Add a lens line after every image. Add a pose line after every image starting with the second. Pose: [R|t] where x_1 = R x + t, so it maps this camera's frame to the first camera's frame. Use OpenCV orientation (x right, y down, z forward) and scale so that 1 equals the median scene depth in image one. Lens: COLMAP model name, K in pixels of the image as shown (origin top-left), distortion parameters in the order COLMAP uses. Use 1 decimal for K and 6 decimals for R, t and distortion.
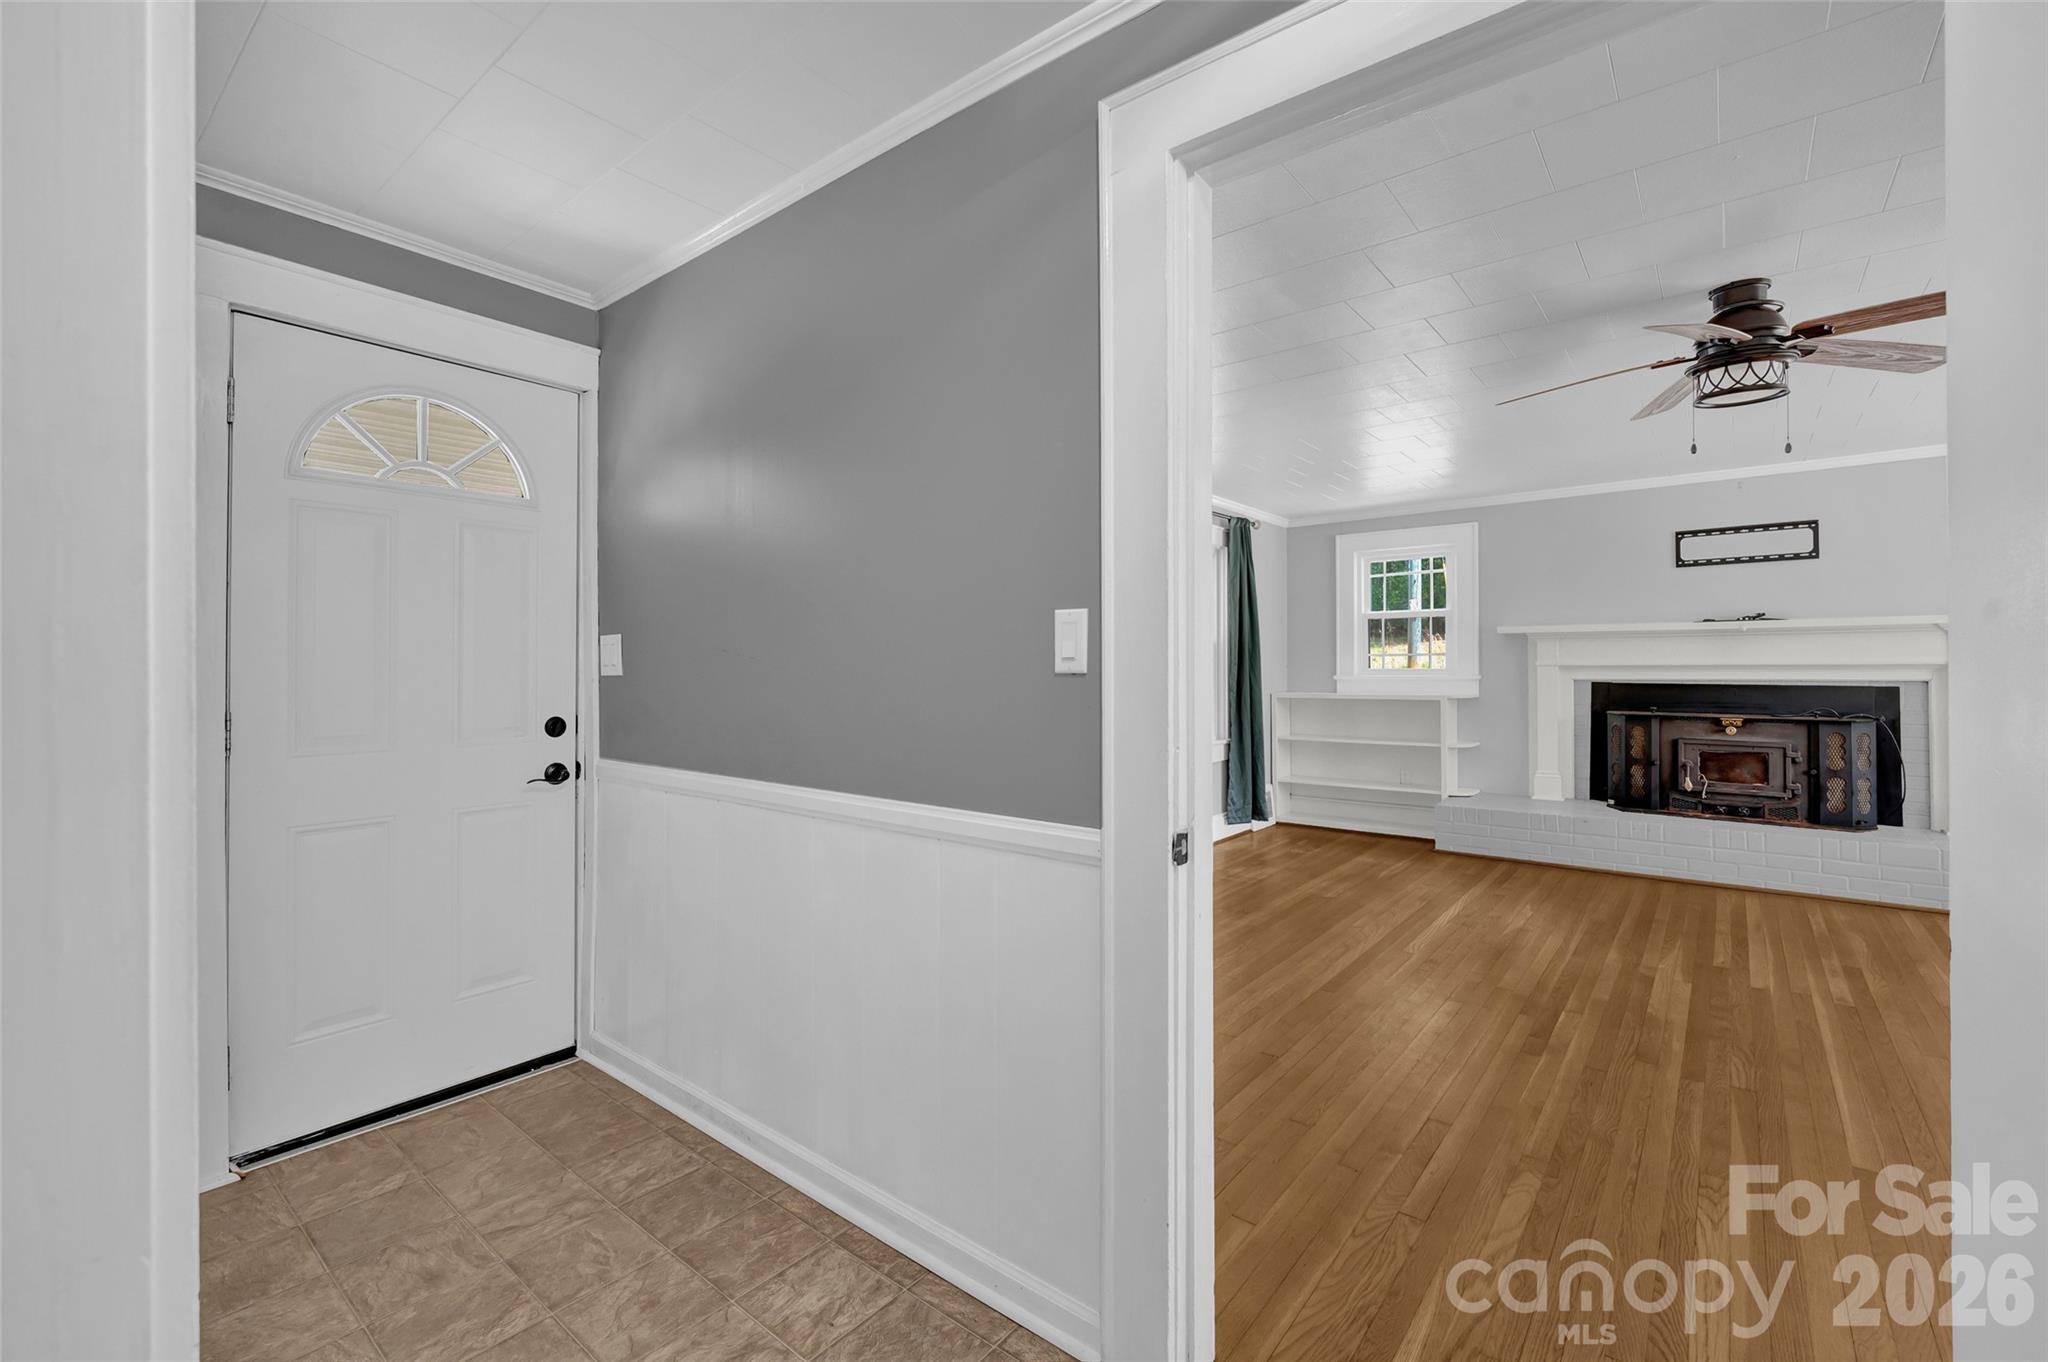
lens RADIAL K [[857.4, 0, 1035.4], [0, 857.4, 666.0], [0, 0, 1]] dist [0.003148, 0.000601]
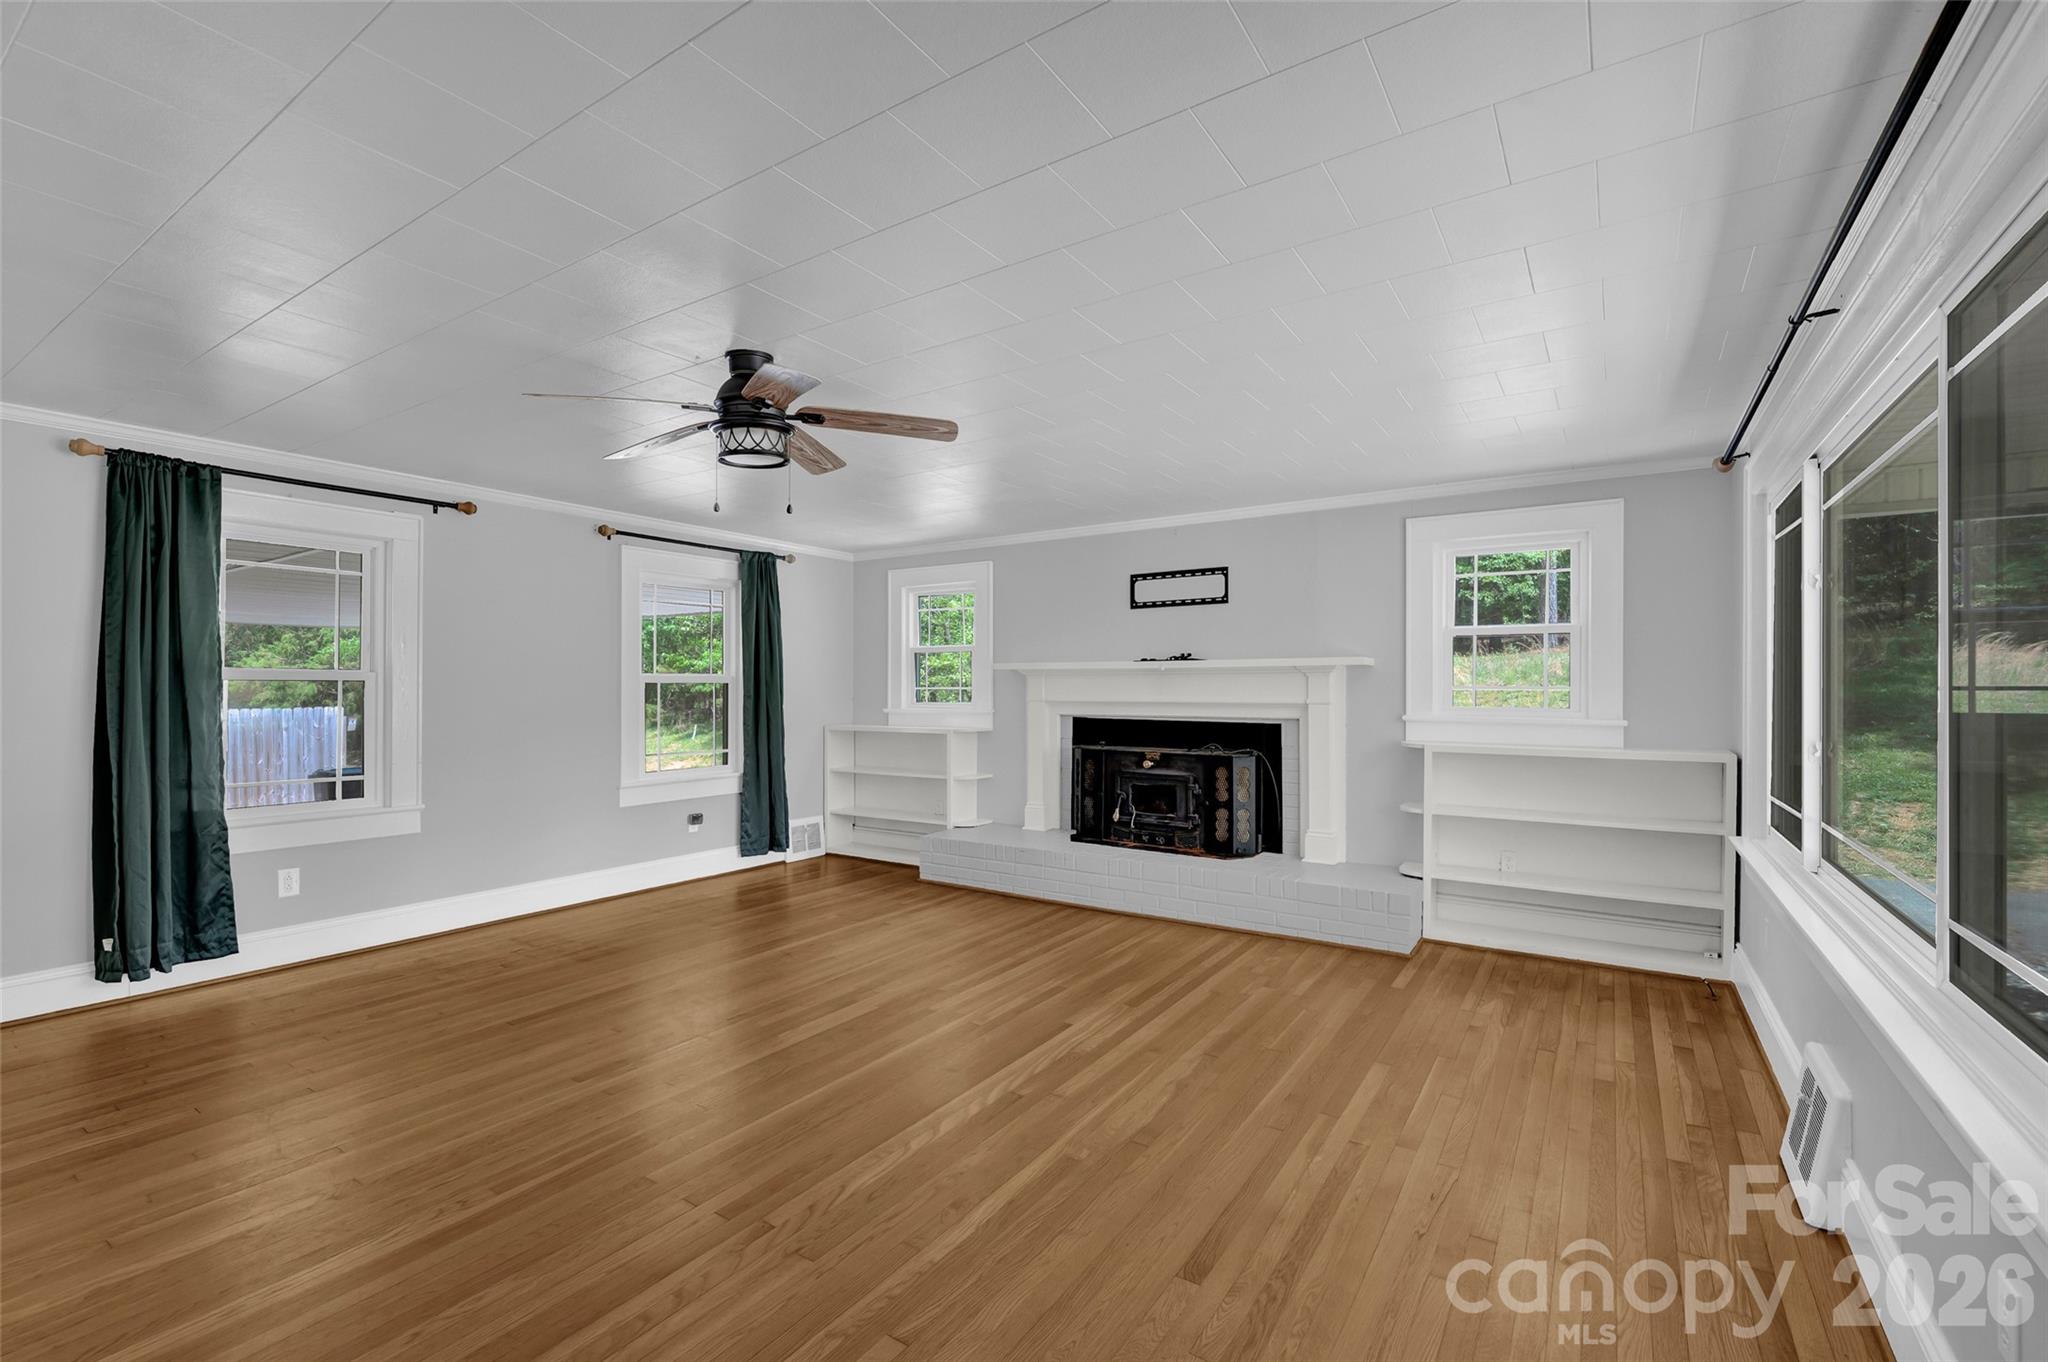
lens RADIAL K [[857.4, 0, 1028.7], [0, 857.4, 691.2], [0, 0, 1]] dist [0.003148, 0.000601]
pose [[0.996253, 0.008187, 0.086095, 0.537797], [-0.008312, 0.999965, 0.001091, -0.013956], [-0.086083, -0.001803, 0.996286, -0.037653]]
